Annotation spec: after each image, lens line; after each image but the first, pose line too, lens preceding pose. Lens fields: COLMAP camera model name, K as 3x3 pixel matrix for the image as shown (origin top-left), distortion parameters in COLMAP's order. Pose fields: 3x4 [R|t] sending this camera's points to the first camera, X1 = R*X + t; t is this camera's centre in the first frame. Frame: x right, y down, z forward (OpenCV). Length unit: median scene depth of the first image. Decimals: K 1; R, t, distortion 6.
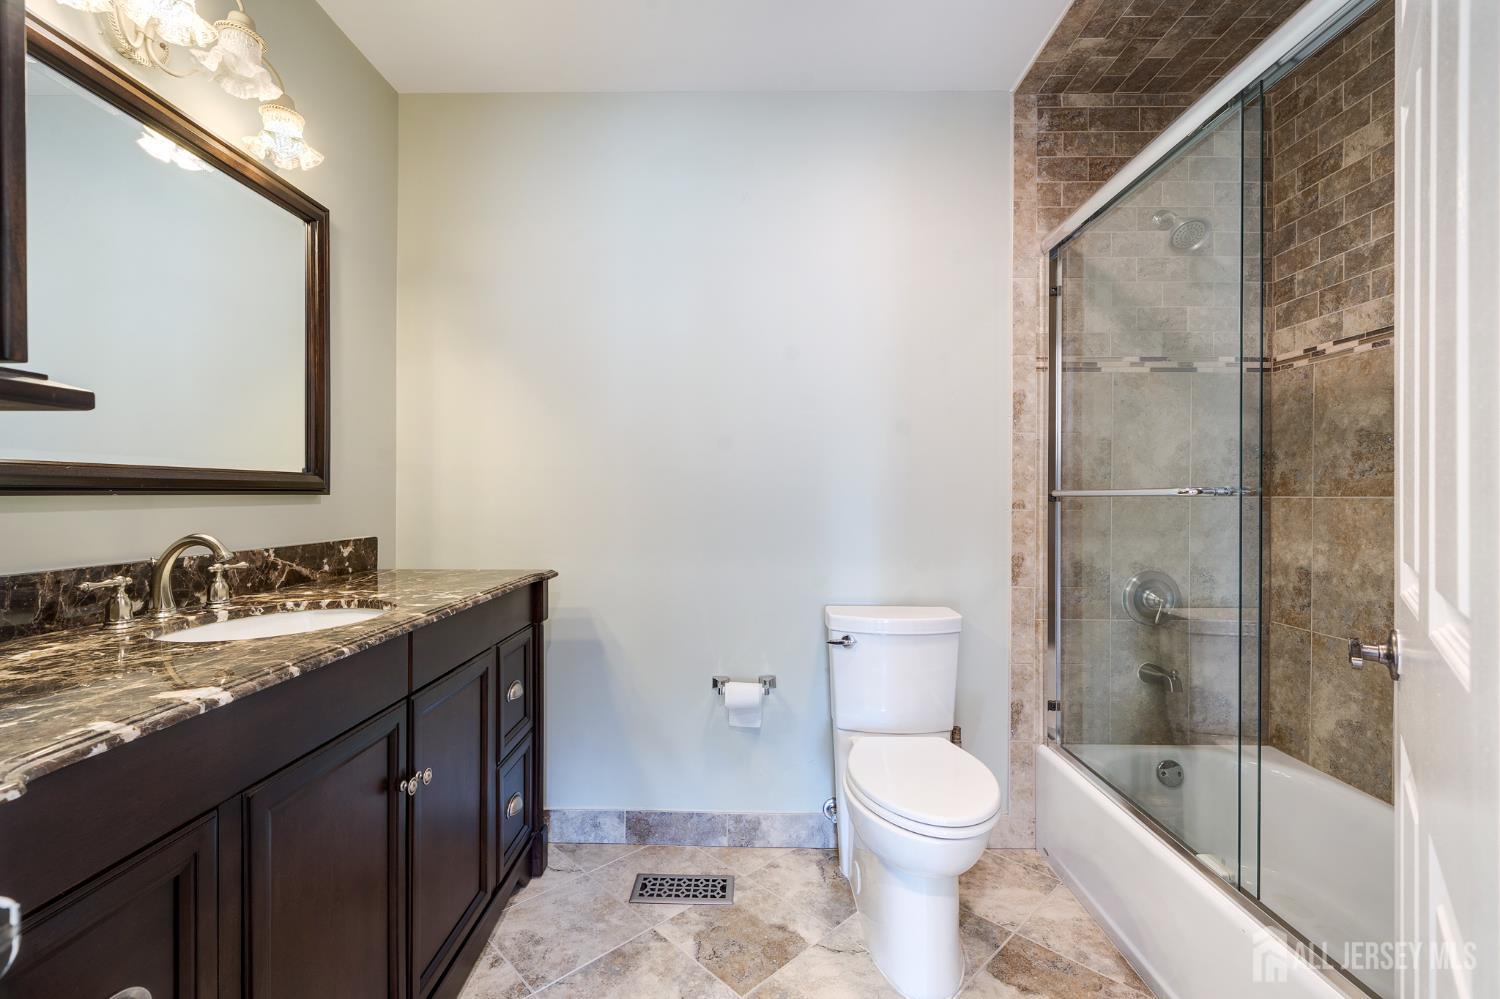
lens RADIAL K [[654.1, 0, 747.9], [0, 654.1, 494.0], [0, 0, 1]] dist [0.004112, -0.000185]
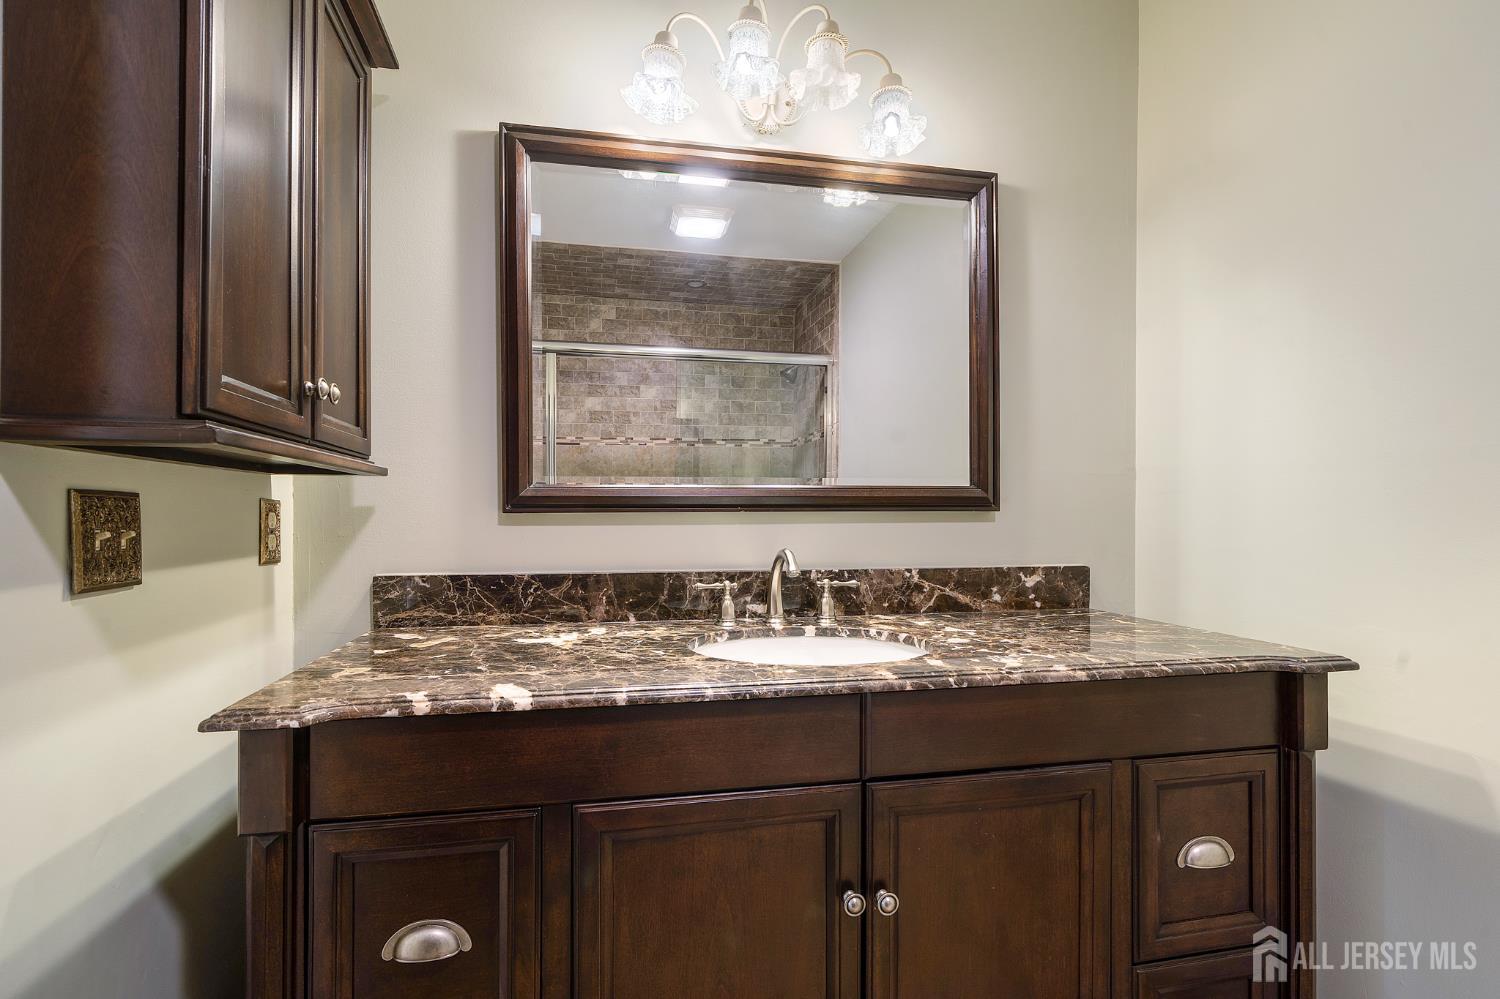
lens RADIAL K [[681.1, 0, 749.7], [0, 681.1, 514.8], [0, 0, 1]] dist [0.000717, -0.000111]
pose [[0.198083, 0.003127, -0.980180, 0.171578], [0.002291, 0.999991, 0.003653, 0.001655], [0.980183, -0.002970, 0.198074, 0.561718]]
